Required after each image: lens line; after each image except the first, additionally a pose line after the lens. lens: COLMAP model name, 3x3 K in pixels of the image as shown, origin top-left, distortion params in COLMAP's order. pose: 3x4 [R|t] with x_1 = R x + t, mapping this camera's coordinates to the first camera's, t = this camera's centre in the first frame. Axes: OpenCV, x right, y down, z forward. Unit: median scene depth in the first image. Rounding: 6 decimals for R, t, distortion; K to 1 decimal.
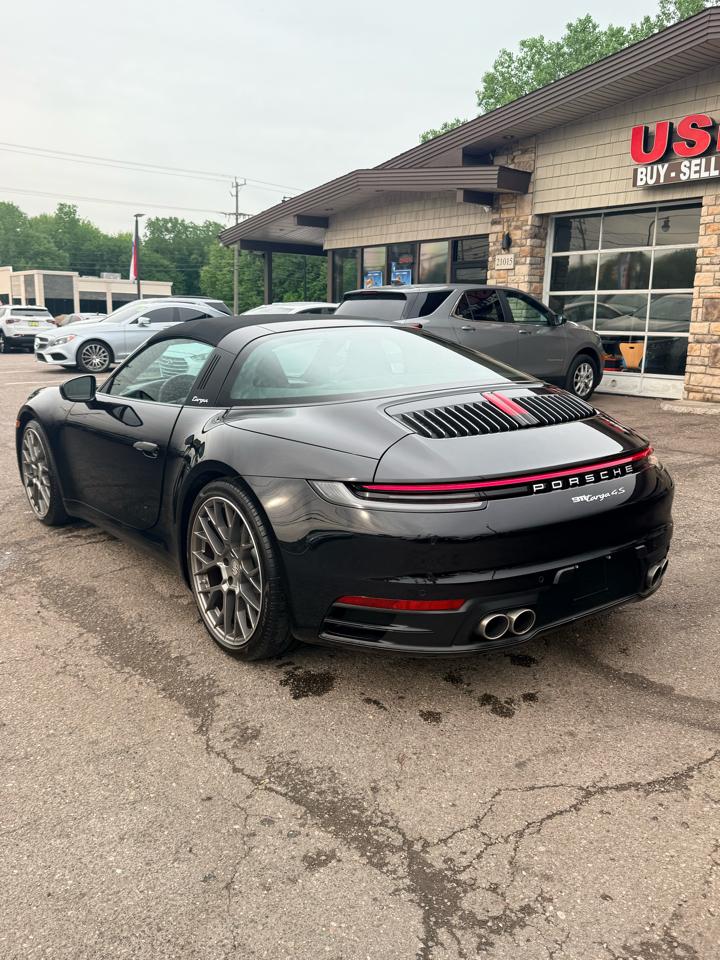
lens RADIAL K [[798.3, 0, 360.0], [0, 798.3, 480.0], [0, 0, 1]] dist [0.100594, -0.207228]
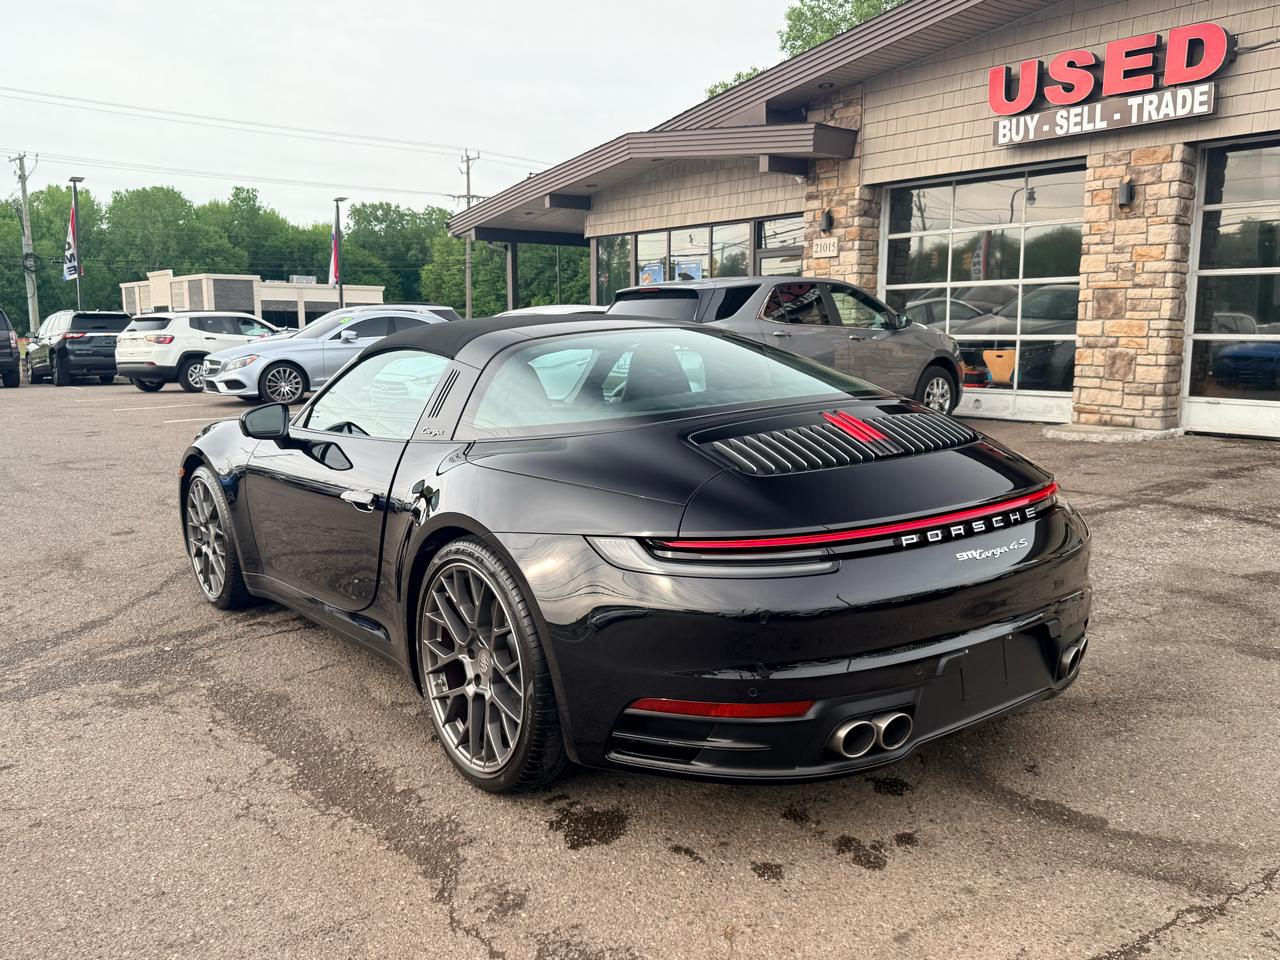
lens RADIAL K [[1064.4, 0, 633.5], [0, 1064.4, 477.4], [0, 0, 1]] dist [0.100594, -0.207228]
pose [[0.999784, -0.020767, -0.001053, -0.004823], [0.020667, 0.997994, -0.059834, 0.001206], [0.002294, 0.059800, 0.998208, 0.009416]]
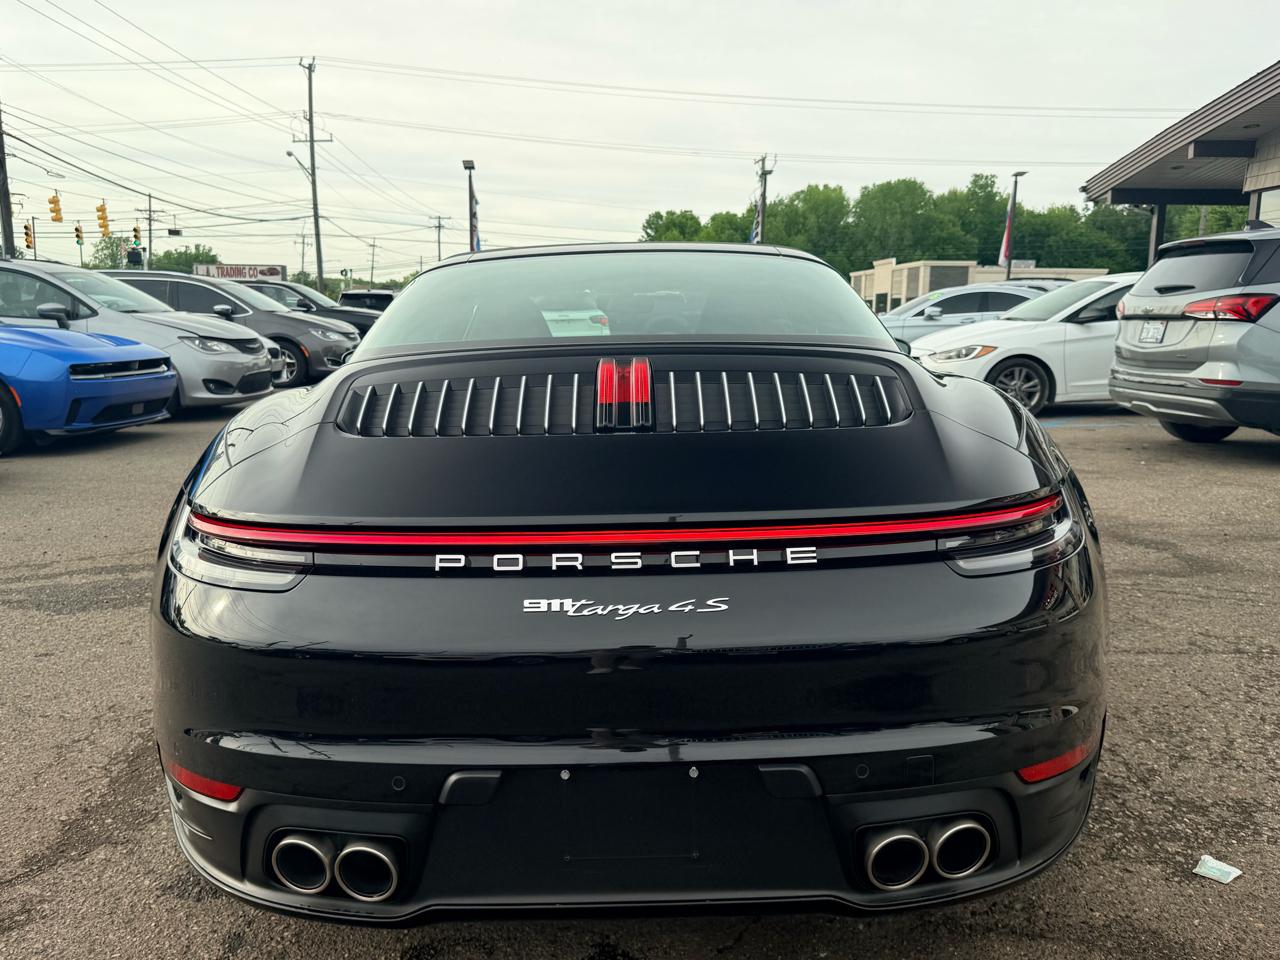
lens RADIAL K [[1083.5, 0, 640.0], [0, 1083.5, 480.0], [0, 0, 1]] dist [0.057456, -0.103081]
pose [[0.802798, 0.078364, -0.591079, 0.146720], [-0.111191, 0.993612, -0.019287, -0.004715], [0.585791, 0.081206, 0.806383, 0.131344]]
